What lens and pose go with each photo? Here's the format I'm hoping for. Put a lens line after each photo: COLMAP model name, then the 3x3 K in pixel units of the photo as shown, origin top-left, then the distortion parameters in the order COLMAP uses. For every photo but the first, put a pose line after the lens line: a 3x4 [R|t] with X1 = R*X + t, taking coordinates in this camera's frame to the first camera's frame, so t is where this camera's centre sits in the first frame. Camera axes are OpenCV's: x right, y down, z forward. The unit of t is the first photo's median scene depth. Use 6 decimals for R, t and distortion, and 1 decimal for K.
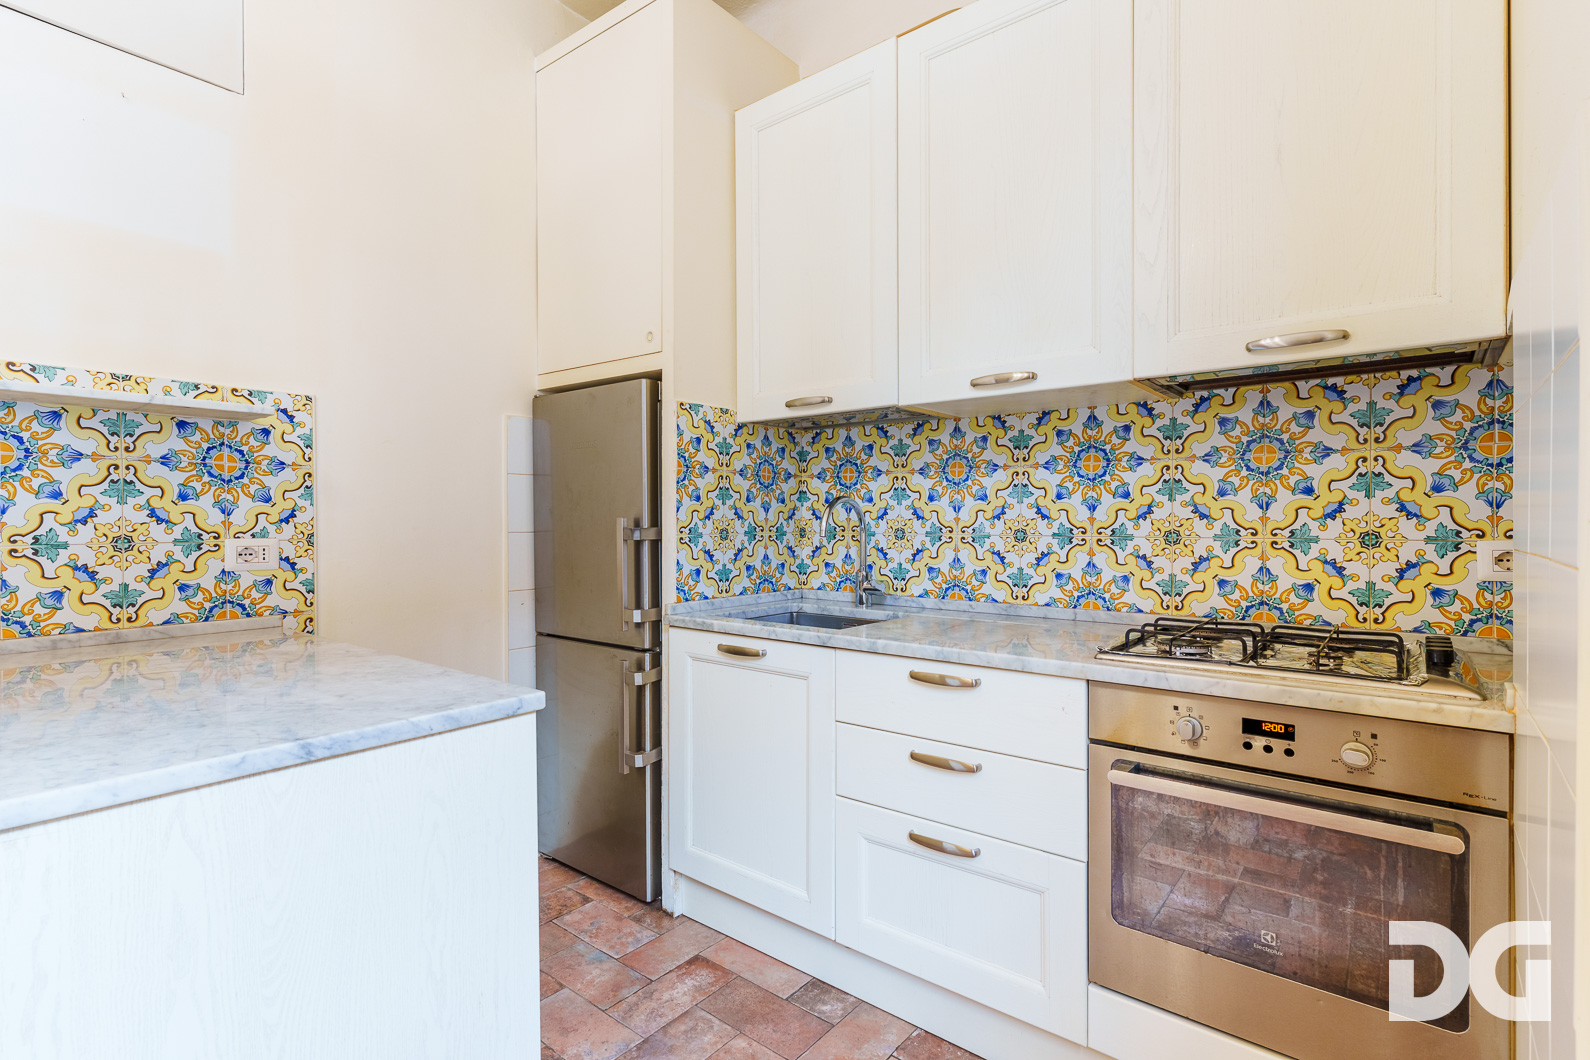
lens RADIAL K [[752.7, 0, 793.2], [0, 752.7, 523.4], [0, 0, 1]] dist [-0.000327, 0.000194]
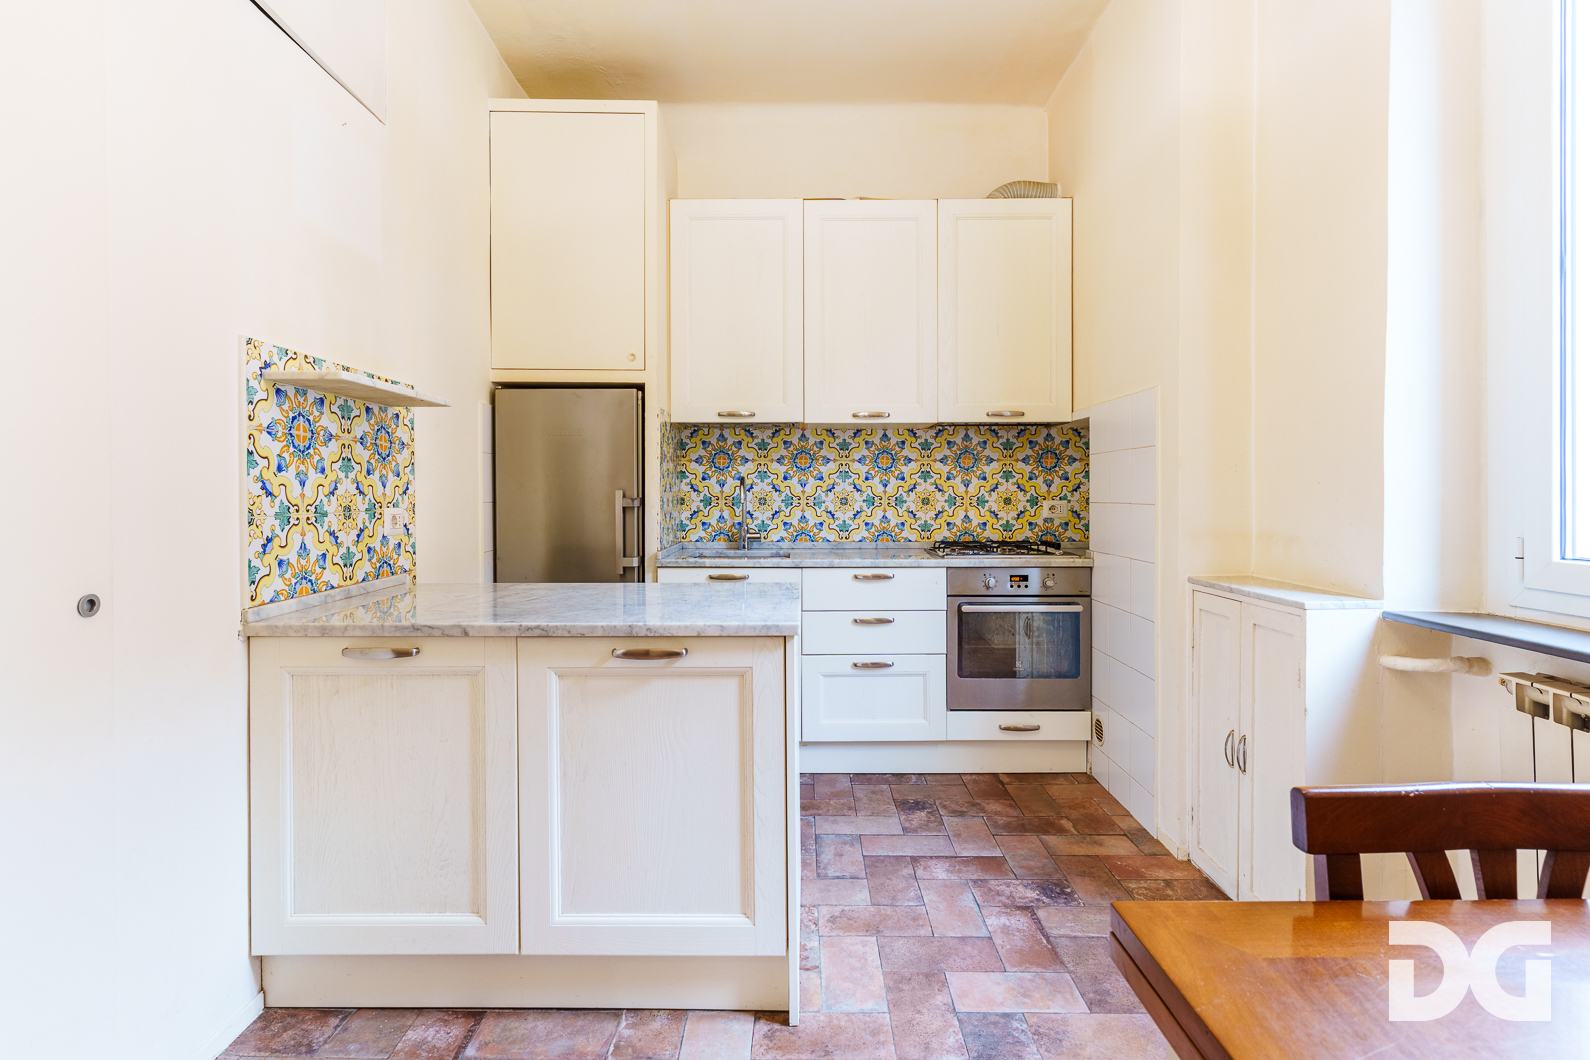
lens RADIAL K [[780.5, 0, 792.7], [0, 780.5, 496.6], [0, 0, 1]] dist [0.000292, 0.000080]
pose [[0.777768, -0.003352, 0.628543, -0.947398], [0.002446, 0.999994, 0.002306, 0.001331], [-0.628547, -0.000256, 0.777771, -0.312993]]
